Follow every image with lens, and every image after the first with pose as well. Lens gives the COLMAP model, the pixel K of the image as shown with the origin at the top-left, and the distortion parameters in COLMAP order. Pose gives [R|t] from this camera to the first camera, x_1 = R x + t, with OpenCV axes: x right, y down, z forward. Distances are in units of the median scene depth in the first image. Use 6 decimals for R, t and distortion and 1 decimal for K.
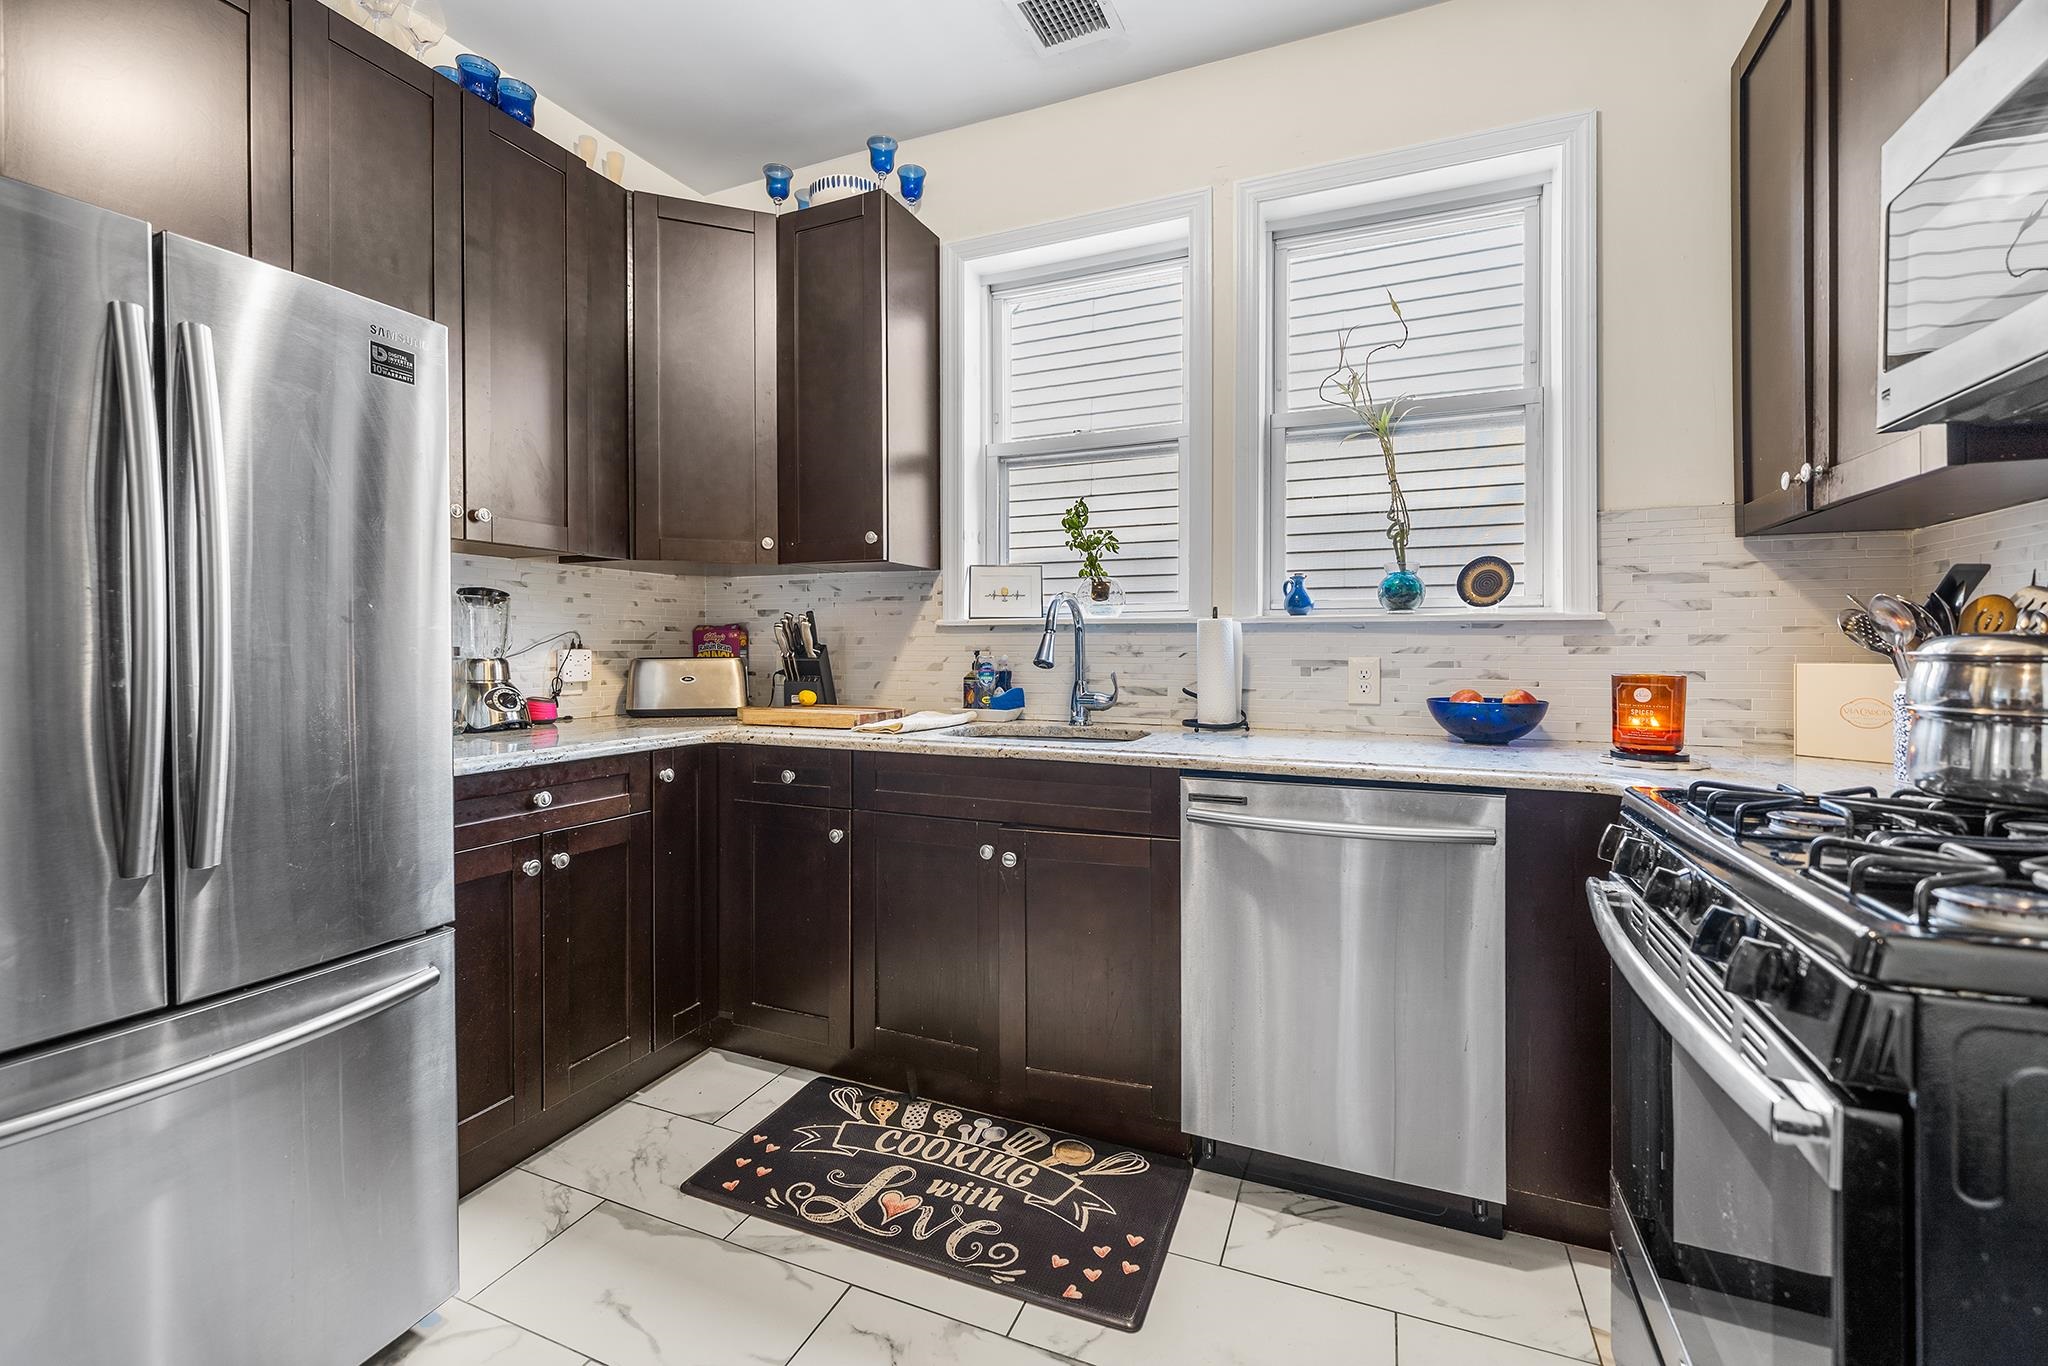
lens RADIAL K [[829.9, 0, 1037.1], [0, 829.9, 649.7], [0, 0, 1]] dist [-0.002075, -0.000695]
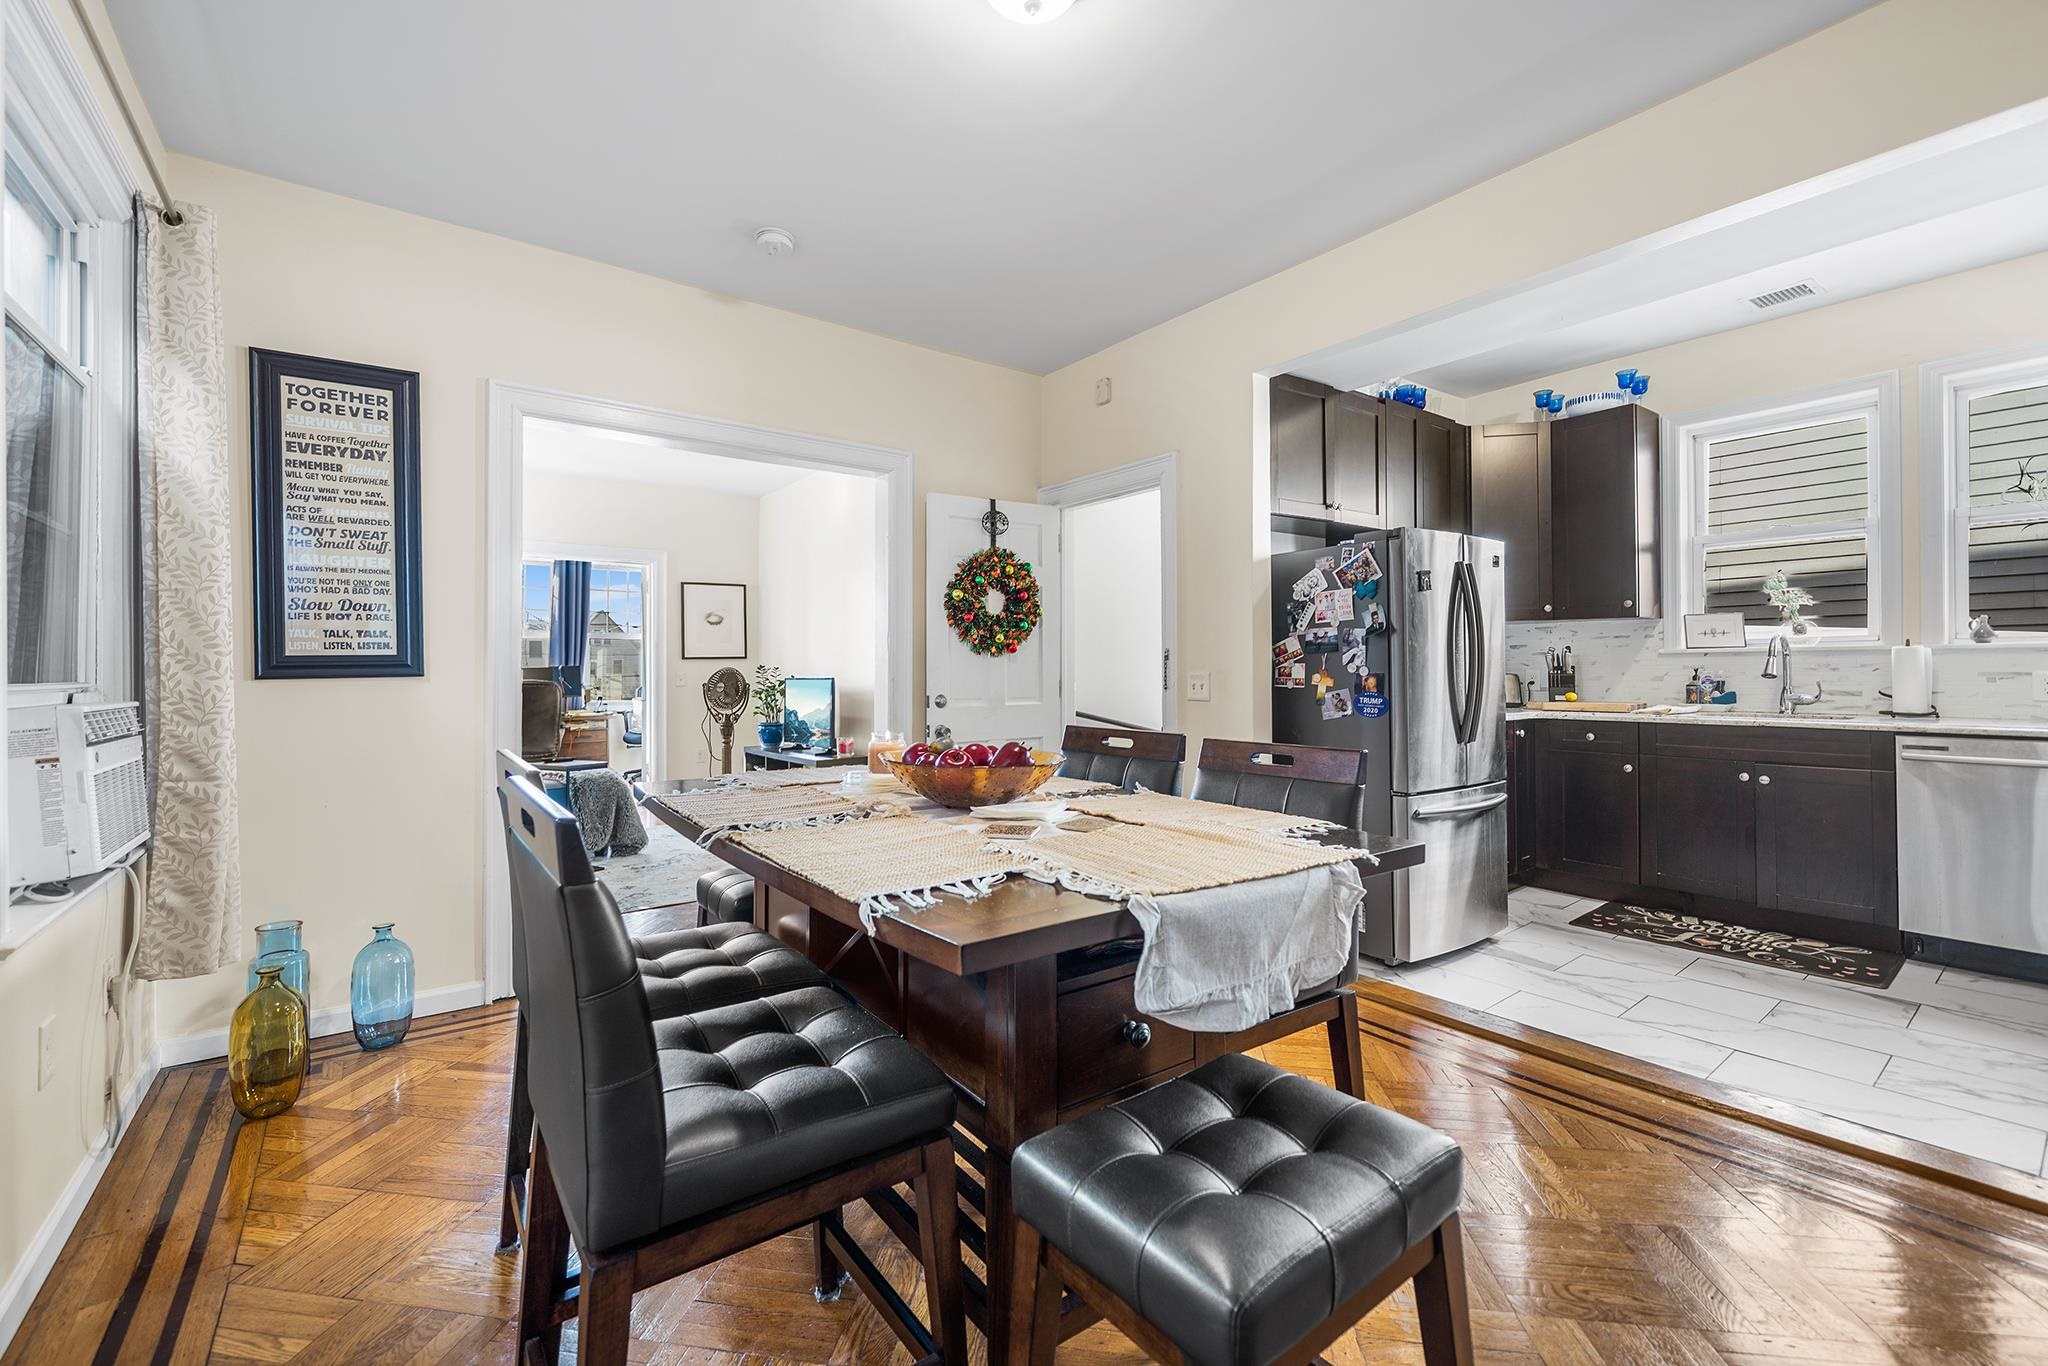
lens RADIAL K [[829.9, 0, 1026.3], [0, 829.9, 667.0], [0, 0, 1]] dist [-0.002075, -0.000695]
pose [[0.859004, -0.009486, -0.511881, -0.473332], [0.008022, 0.999955, -0.005070, -0.004554], [0.511907, 0.000249, 0.859041, -1.360863]]
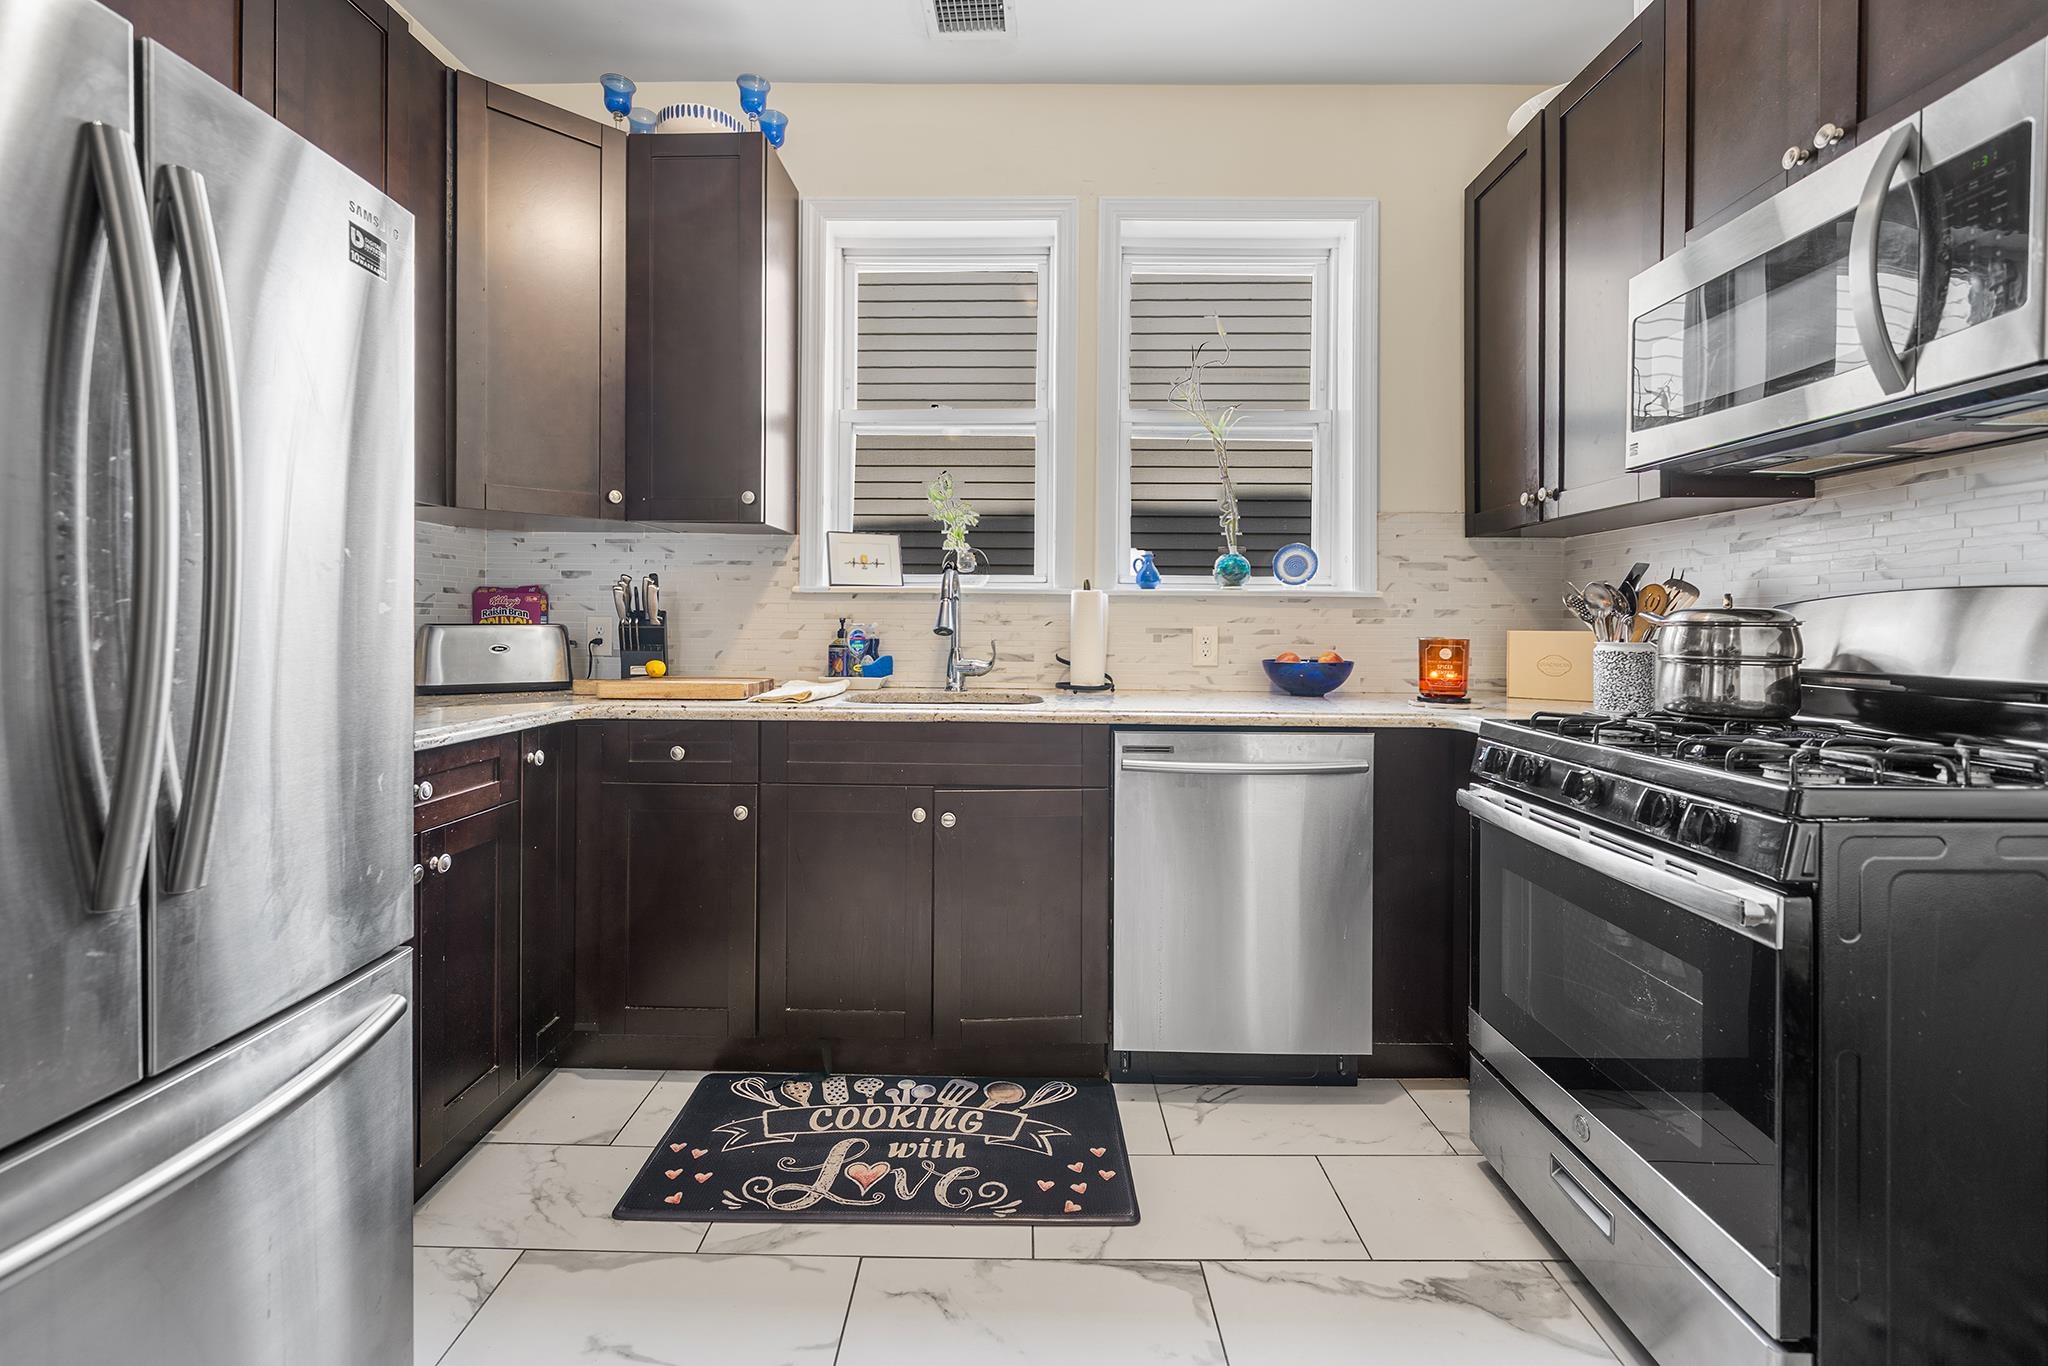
lens RADIAL K [[829.9, 0, 1003.6], [0, 829.9, 622.8], [0, 0, 1]] dist [-0.002075, -0.000695]
pose [[0.931942, 0.006012, 0.362558, -0.324320], [-0.005754, 0.999982, -0.001792, 0.009150], [-0.362562, -0.000416, 0.931959, 0.014546]]
